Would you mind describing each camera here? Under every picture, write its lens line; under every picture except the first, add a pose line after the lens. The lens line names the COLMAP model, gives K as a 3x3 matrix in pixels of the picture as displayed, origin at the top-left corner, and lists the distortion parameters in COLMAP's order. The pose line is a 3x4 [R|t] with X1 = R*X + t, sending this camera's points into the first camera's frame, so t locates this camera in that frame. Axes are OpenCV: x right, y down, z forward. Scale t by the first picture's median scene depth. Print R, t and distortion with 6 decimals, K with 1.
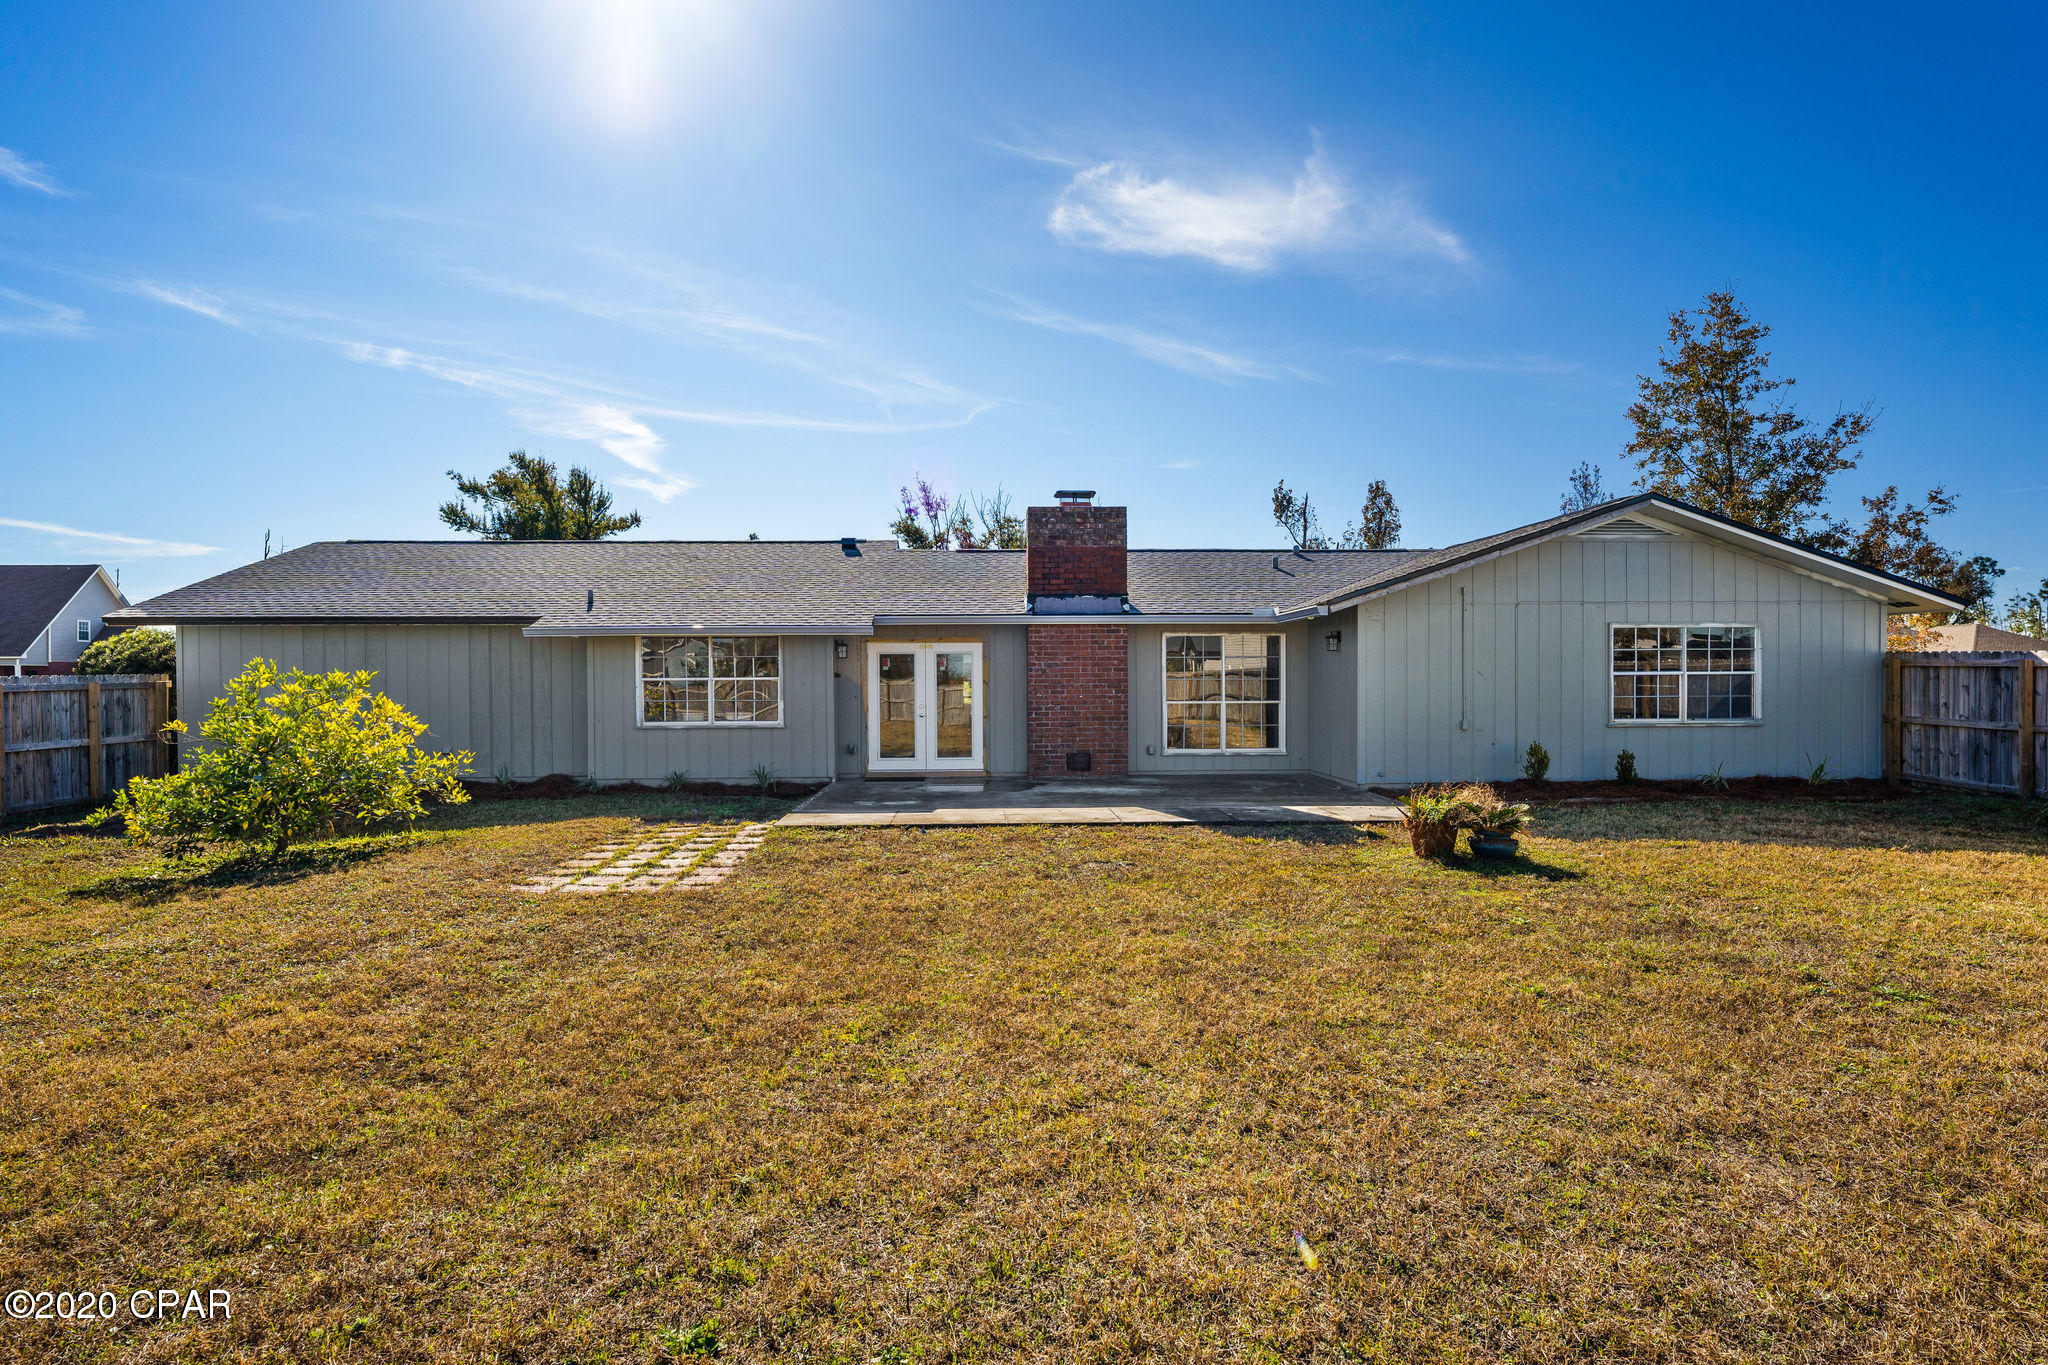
lens RADIAL K [[1110.8, 0, 1031.8], [0, 1110.8, 694.7], [0, 0, 1]] dist [-0.001211, 0.000604]
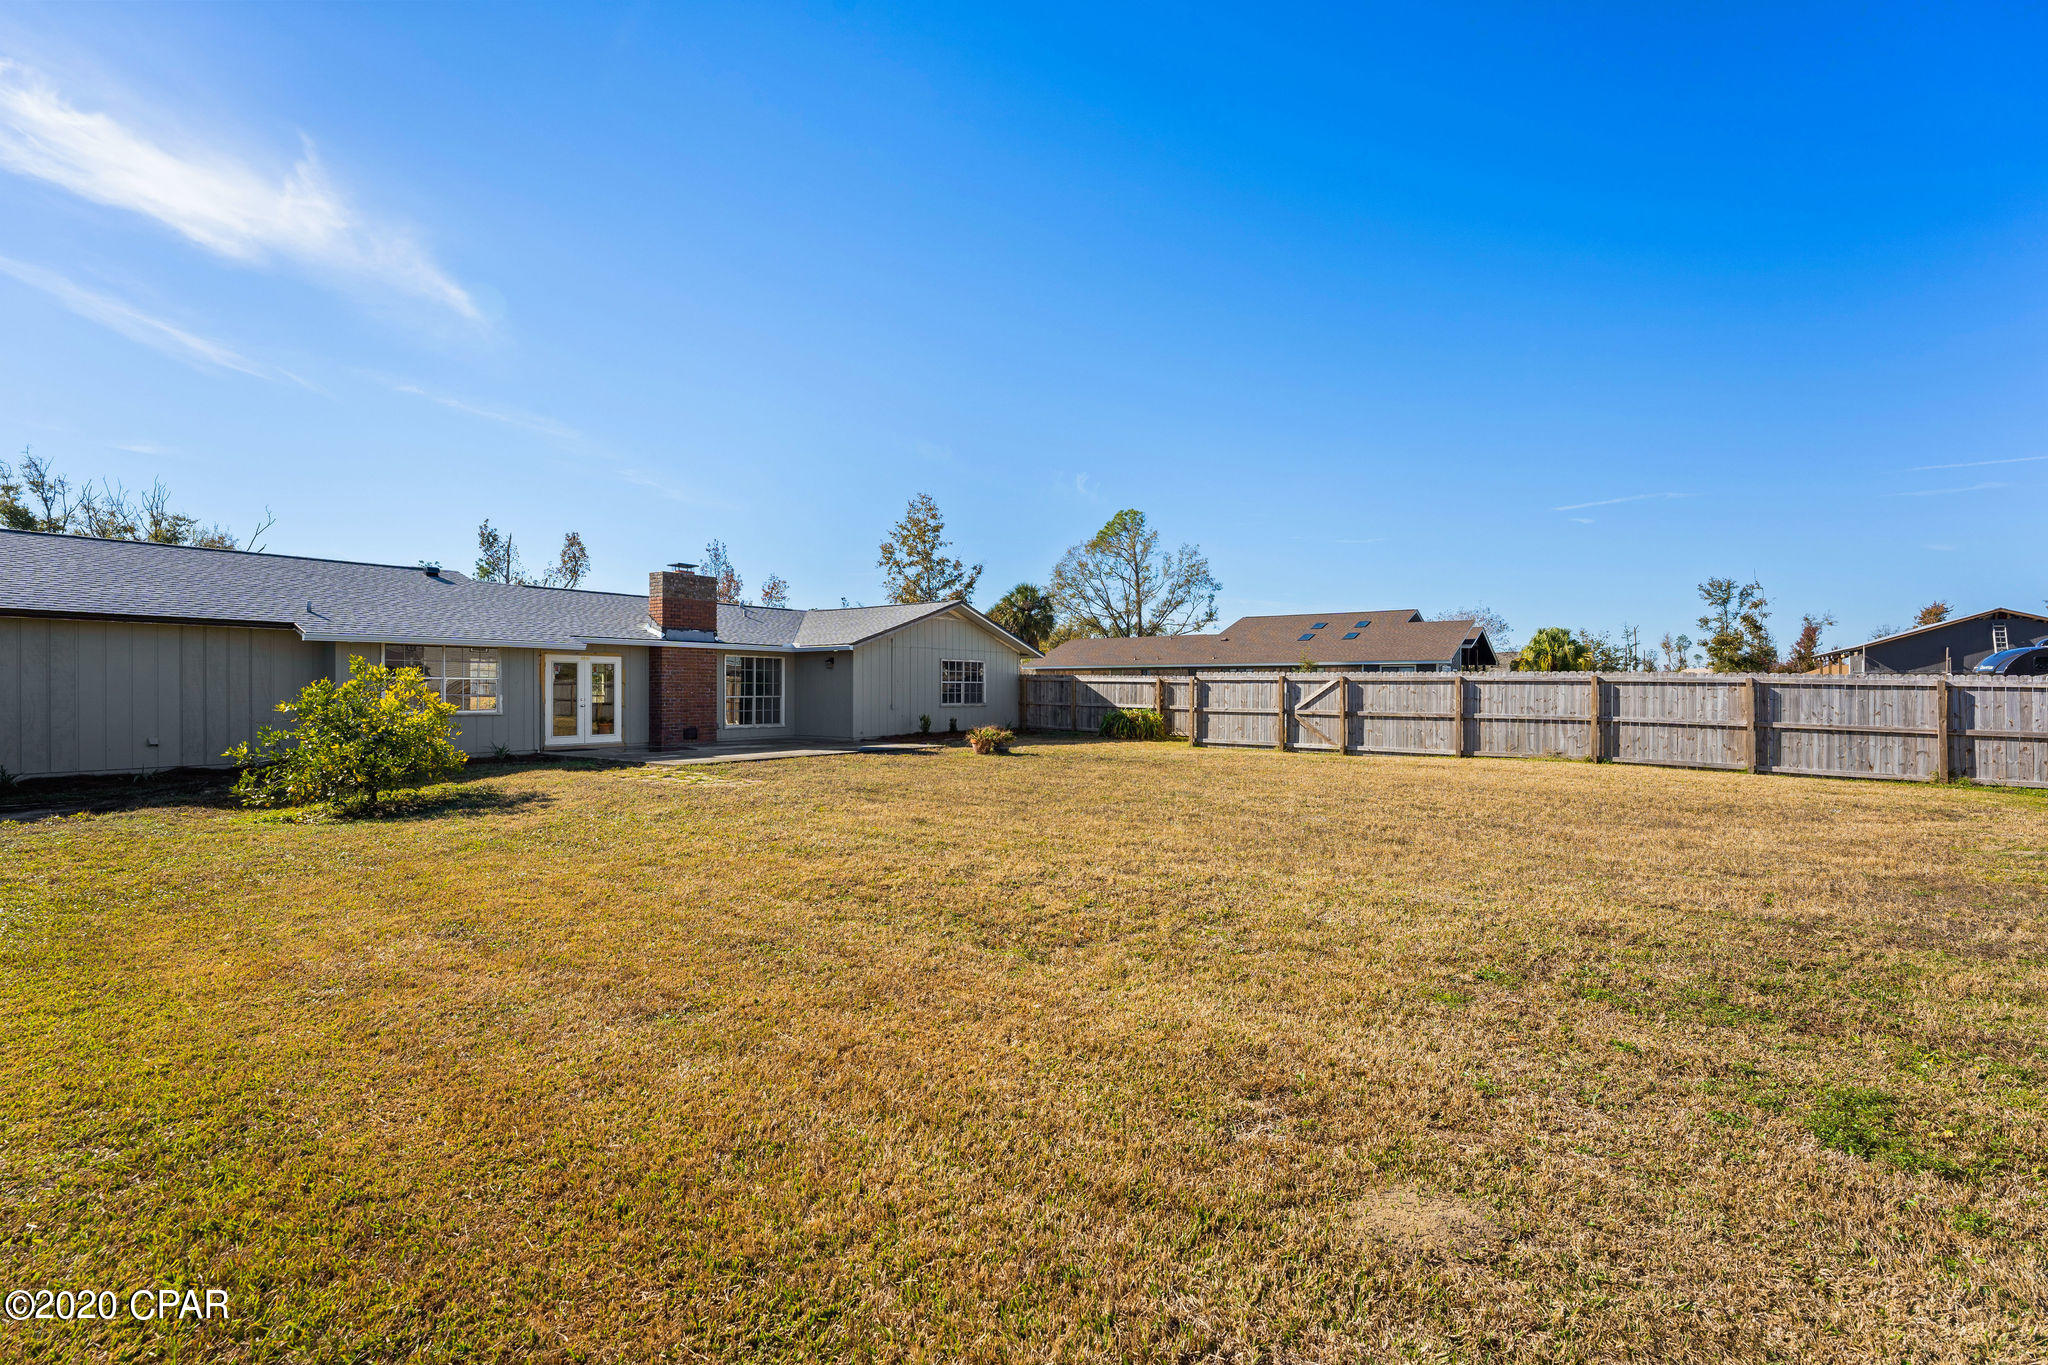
lens RADIAL K [[923.0, 0, 1022.0], [0, 923.0, 685.1], [0, 0, 1]] dist [-0.005625, -0.000740]
pose [[0.611527, 0.009972, 0.791160, -0.696382], [0.006484, 0.999824, -0.017614, 0.016933], [-0.791197, 0.015901, 0.611355, -0.185308]]
